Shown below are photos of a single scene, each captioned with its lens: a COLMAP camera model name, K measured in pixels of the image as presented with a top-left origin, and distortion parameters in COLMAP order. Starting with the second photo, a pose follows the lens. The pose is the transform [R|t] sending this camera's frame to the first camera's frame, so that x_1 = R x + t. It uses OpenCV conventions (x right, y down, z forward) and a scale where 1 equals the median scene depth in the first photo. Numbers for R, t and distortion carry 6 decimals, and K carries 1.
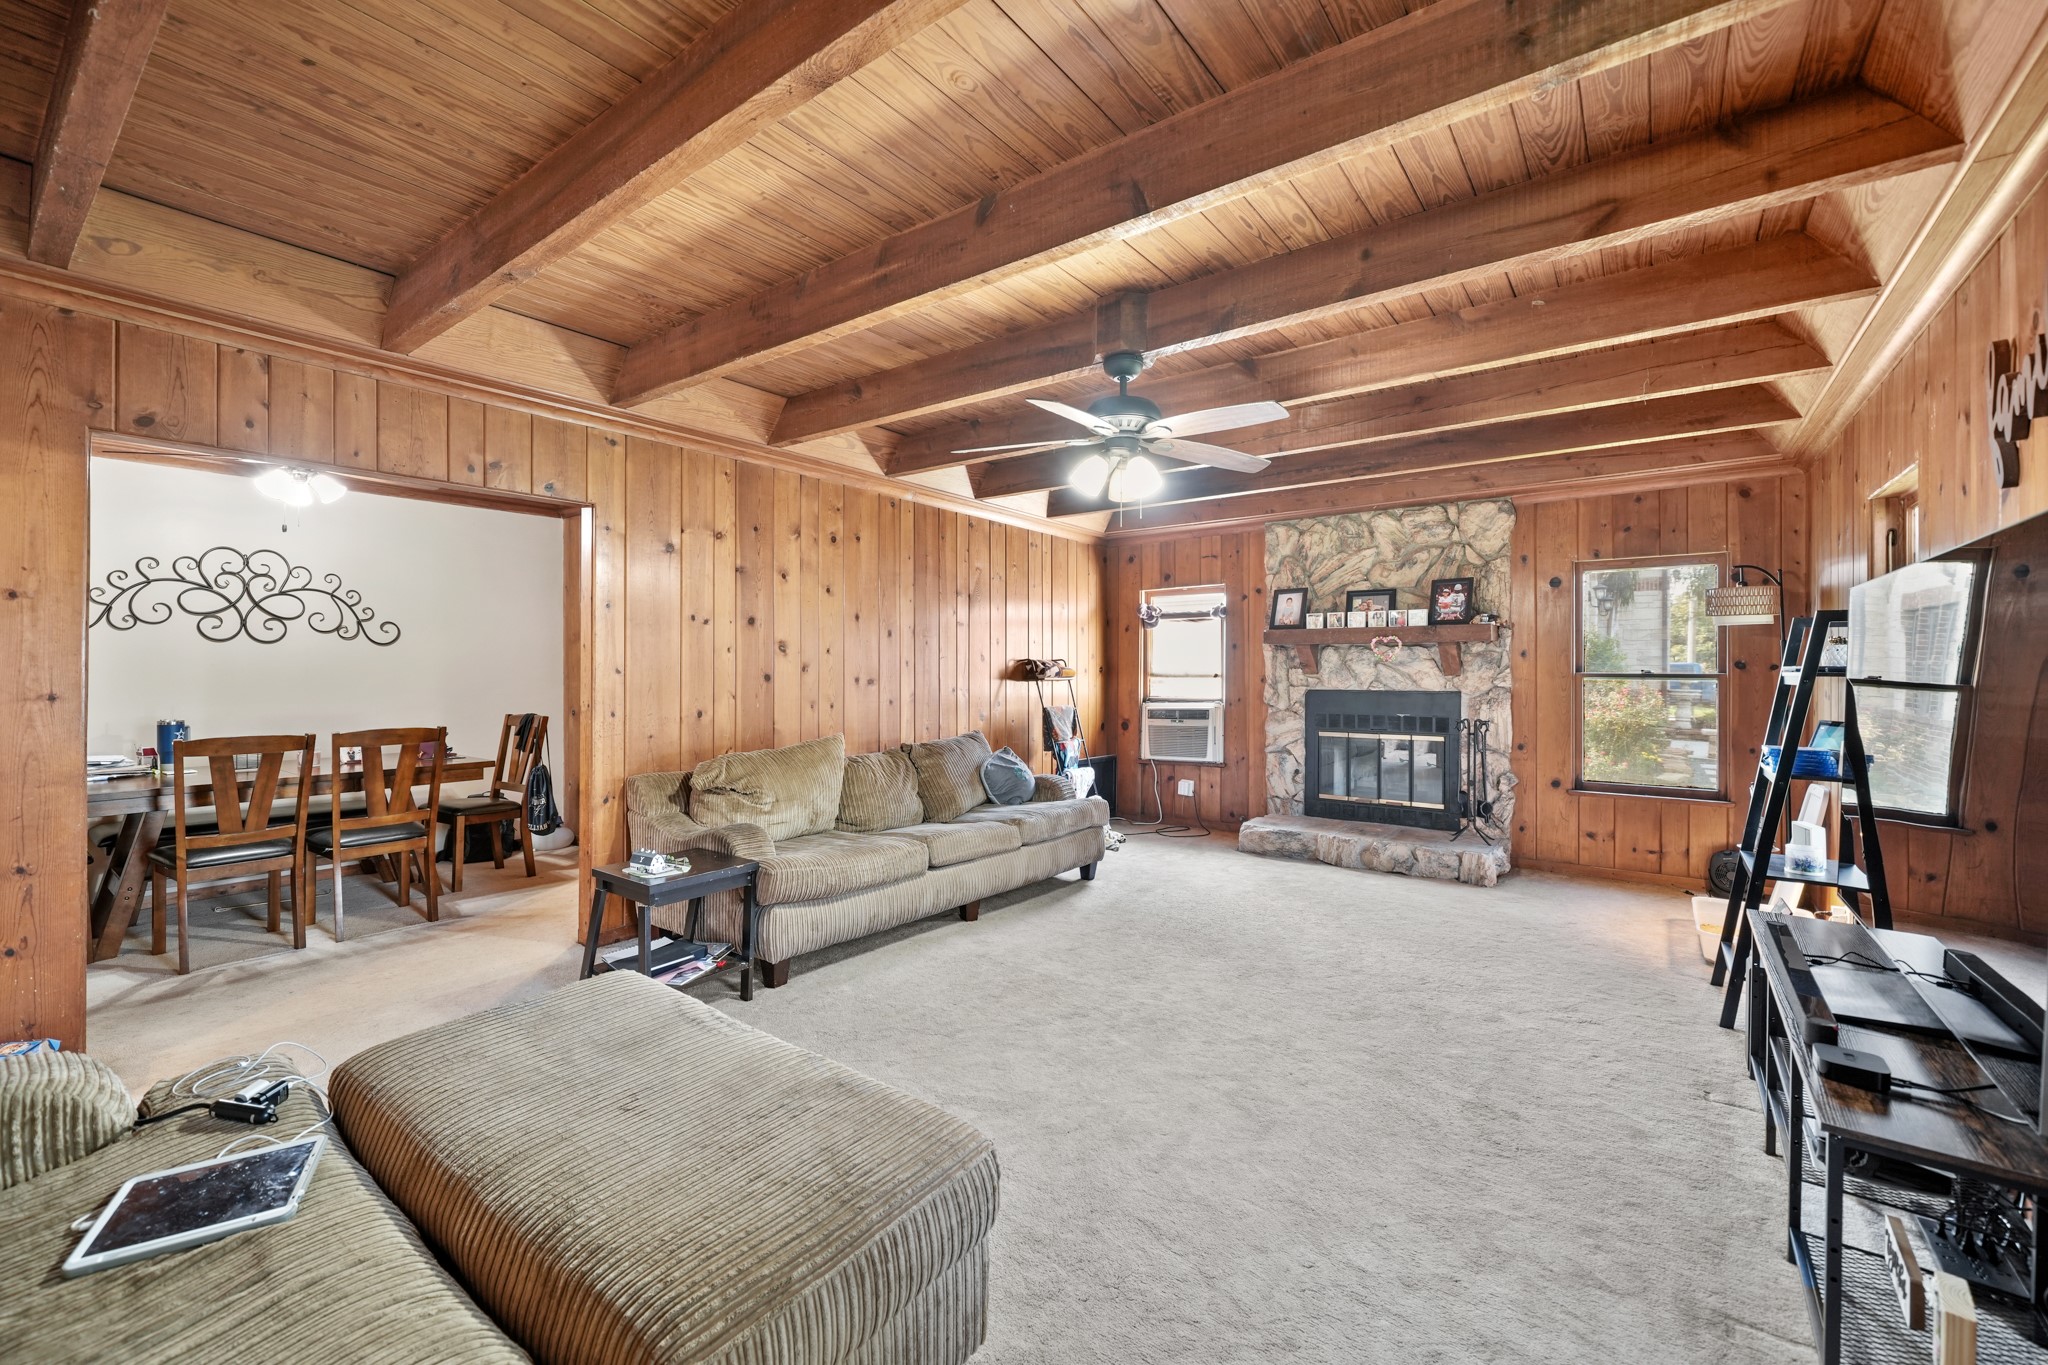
lens RADIAL K [[835.7, 0, 1017.8], [0, 835.7, 670.6], [0, 0, 1]] dist [-0.000643, -0.000062]
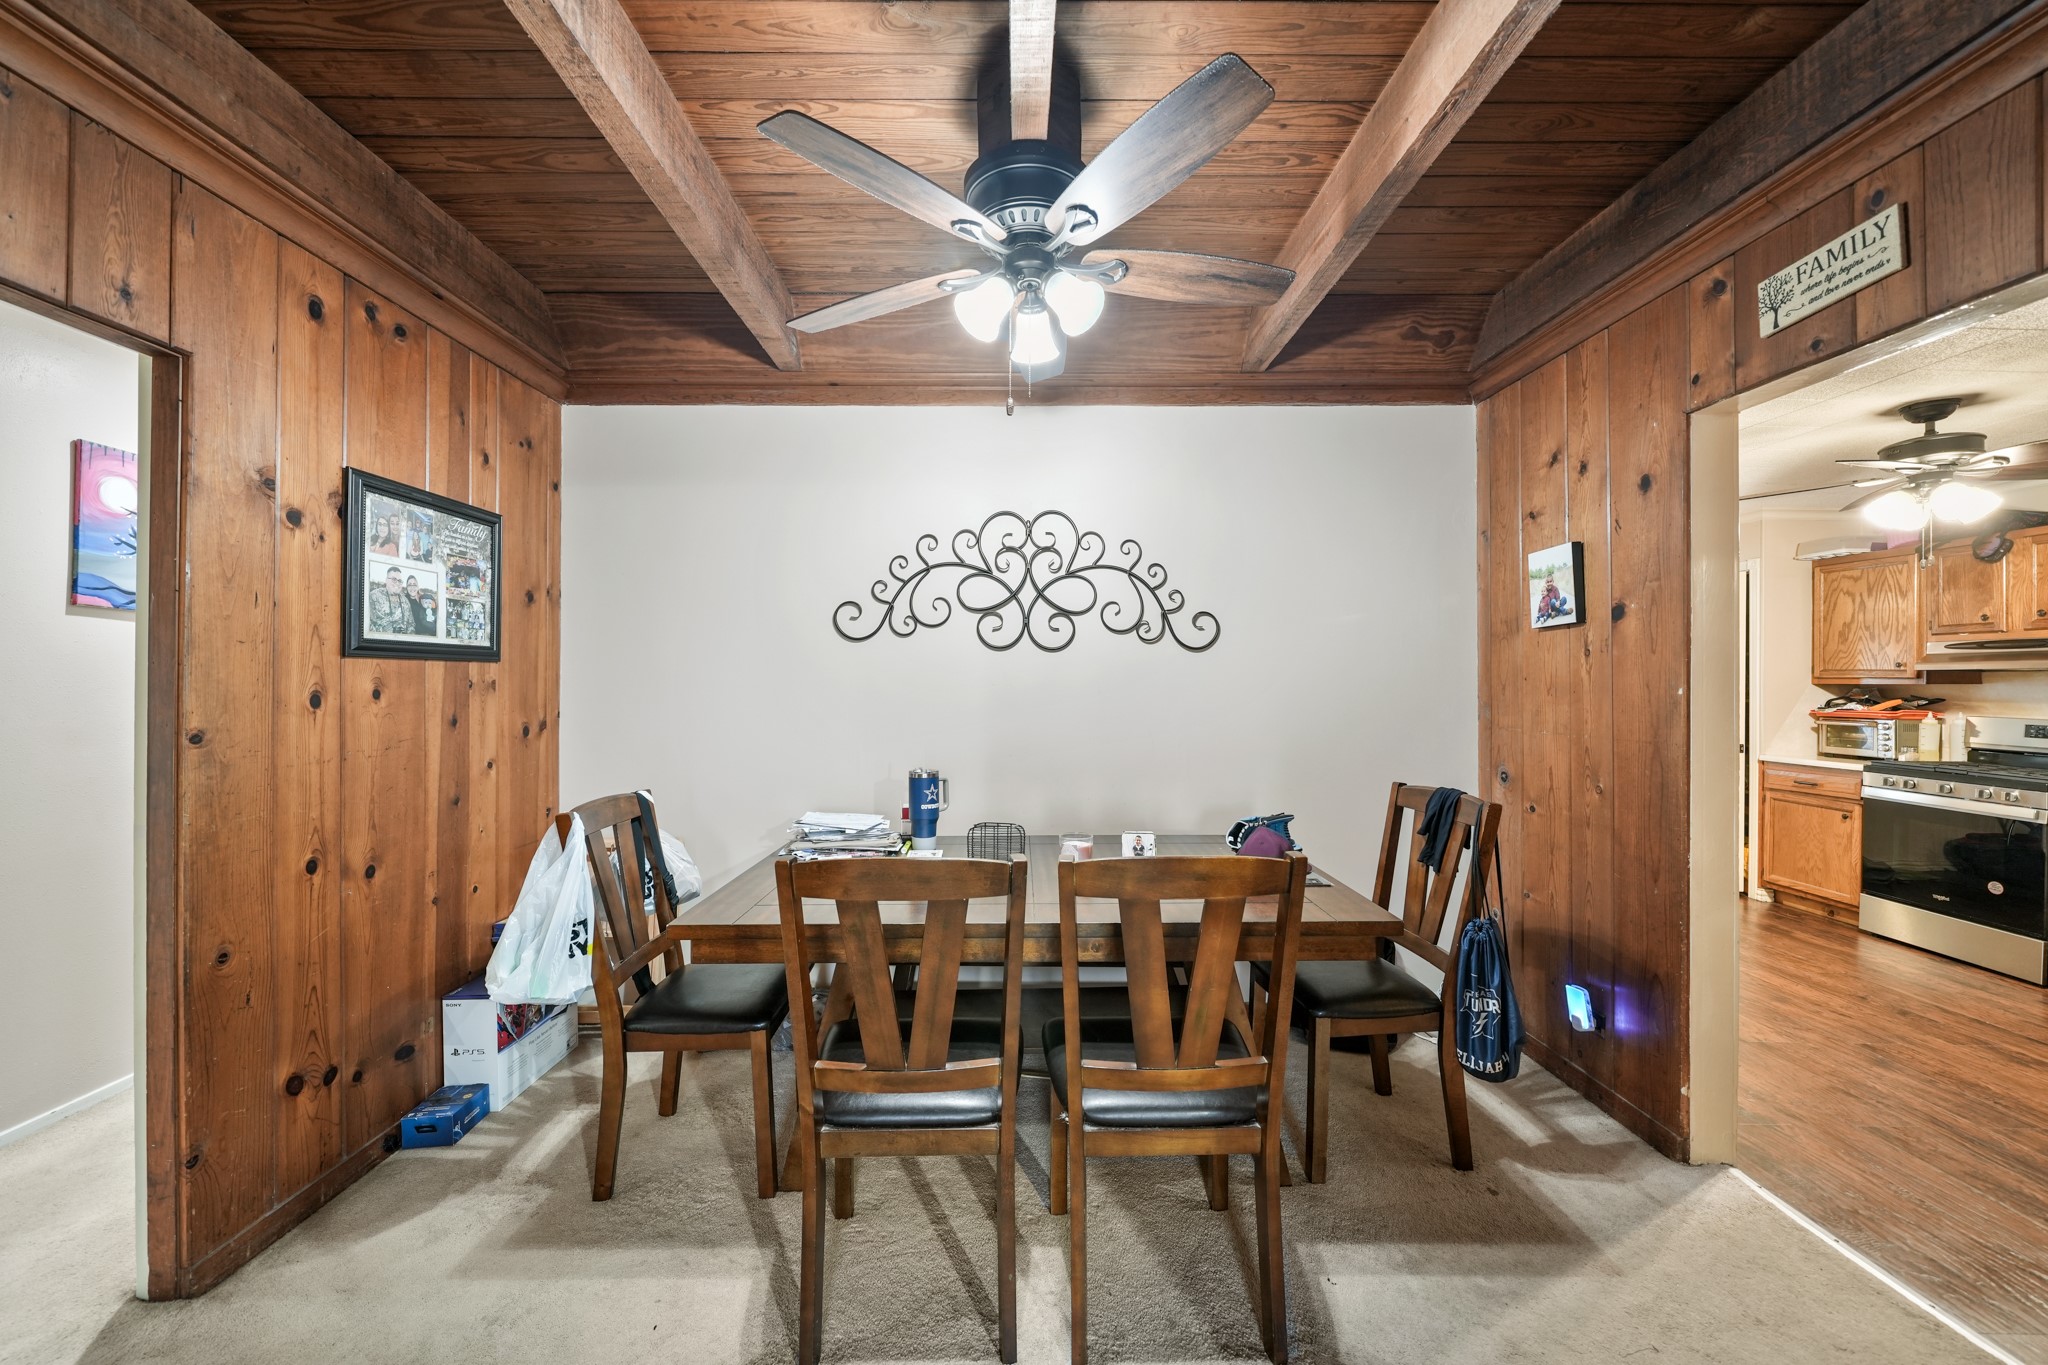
lens RADIAL K [[759.5, 0, 1028.2], [0, 759.5, 678.5], [0, 0, 1]] dist [-0.002975, -0.000309]
pose [[0.617331, -0.003609, -0.786695, -0.448298], [-0.001720, 0.999981, -0.005937, -0.007914], [0.786702, 0.005018, 0.617313, 0.628765]]
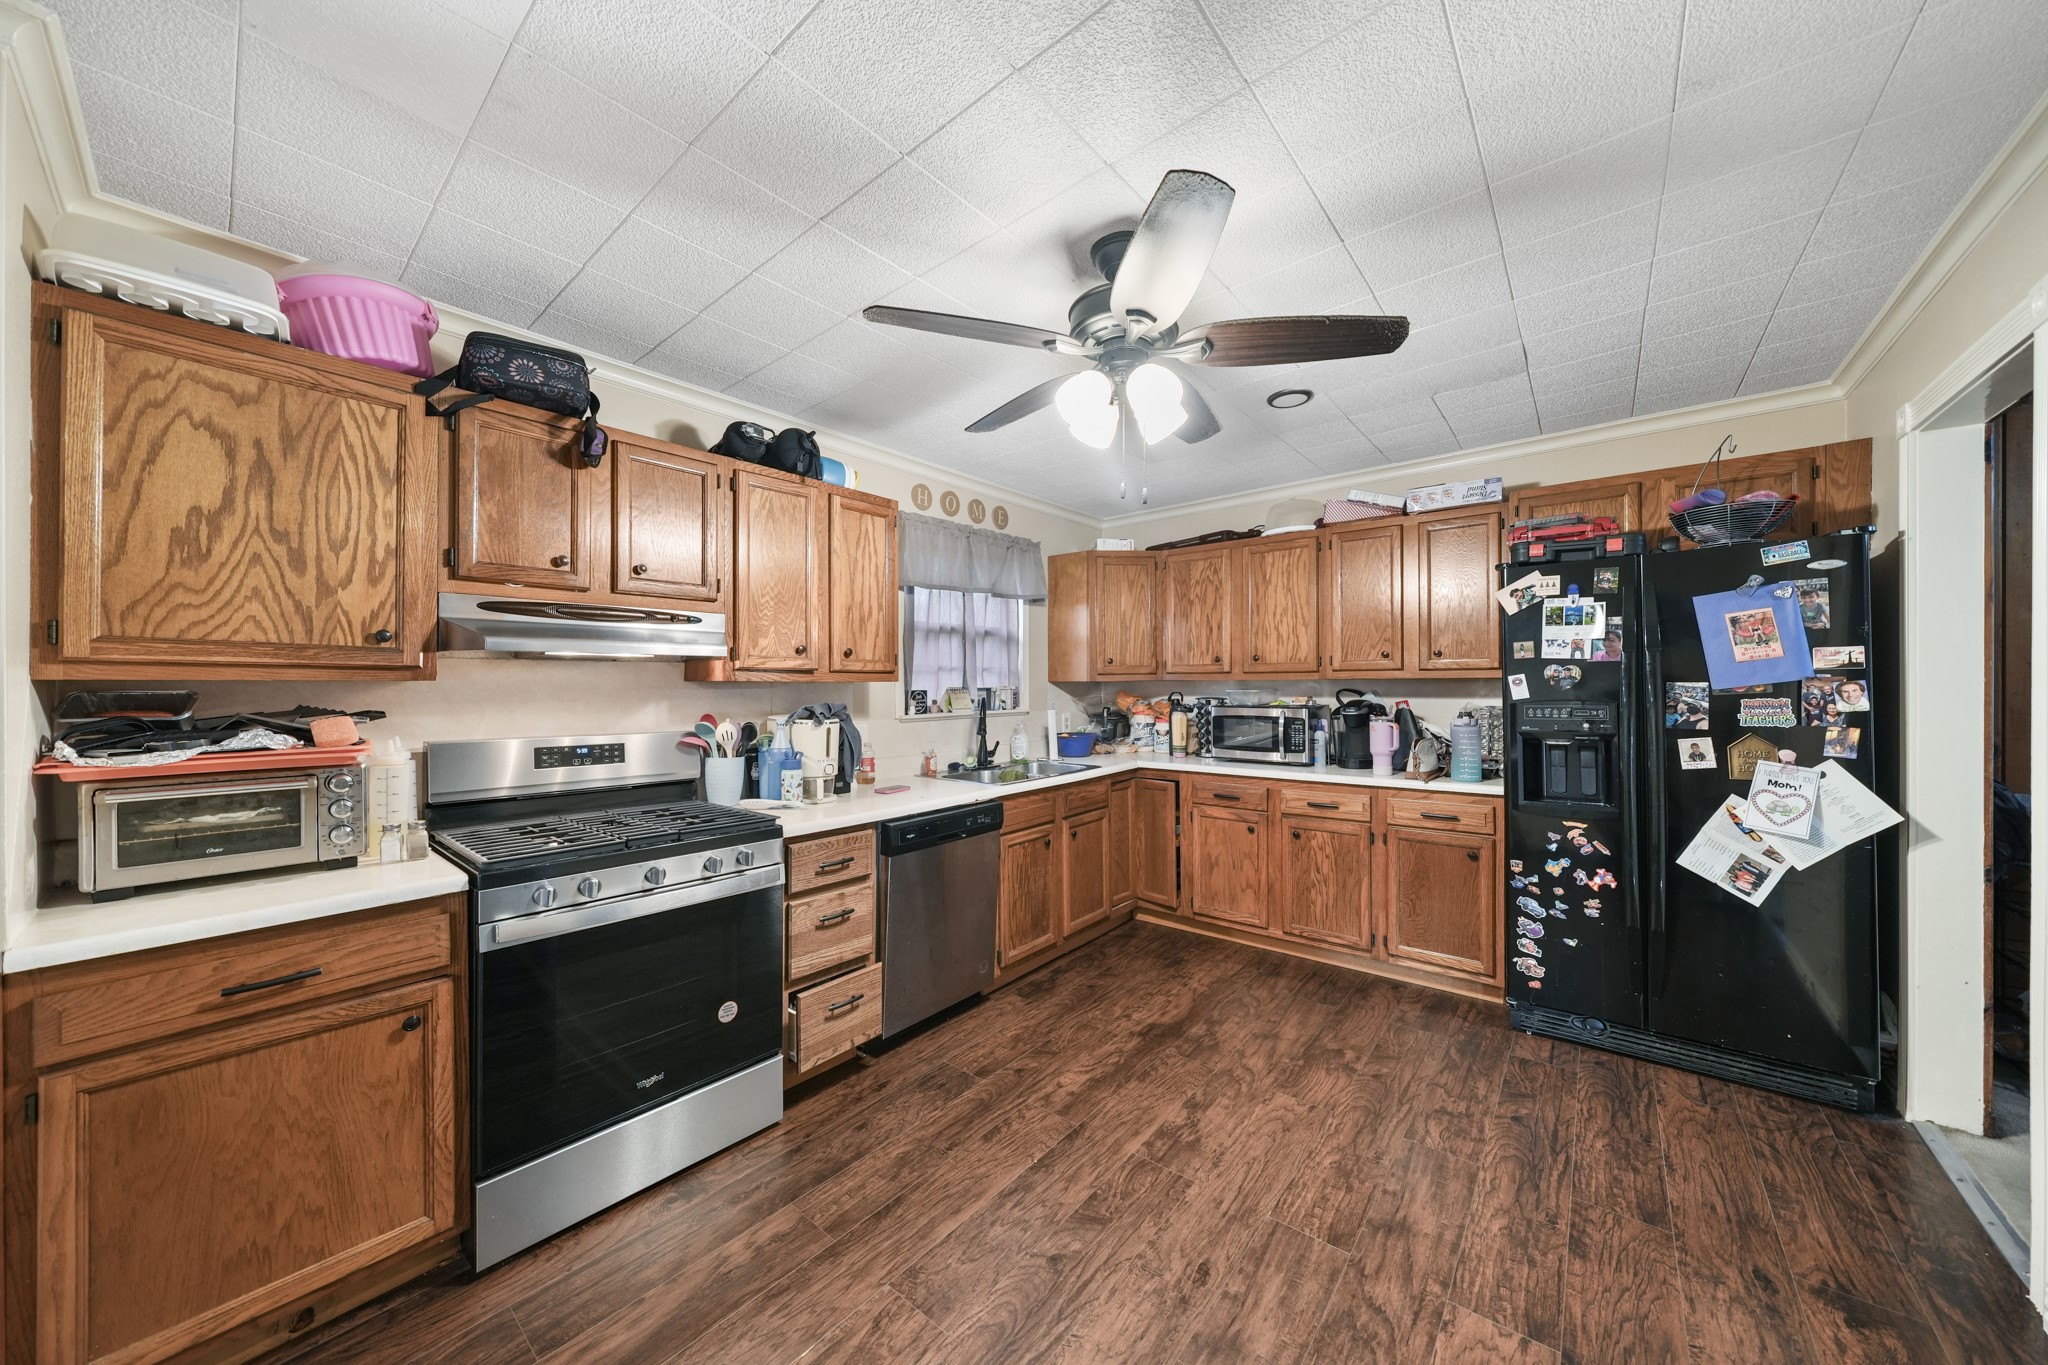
lens RADIAL K [[699.1, 0, 1022.5], [0, 699.1, 682.6], [0, 0, 1]] dist [-0.002156, -0.000244]
pose [[0.039229, 0.001430, 0.999229, -0.568451], [0.005321, 0.999985, -0.001640, -0.007043], [-0.999216, 0.005381, 0.039221, 0.924088]]
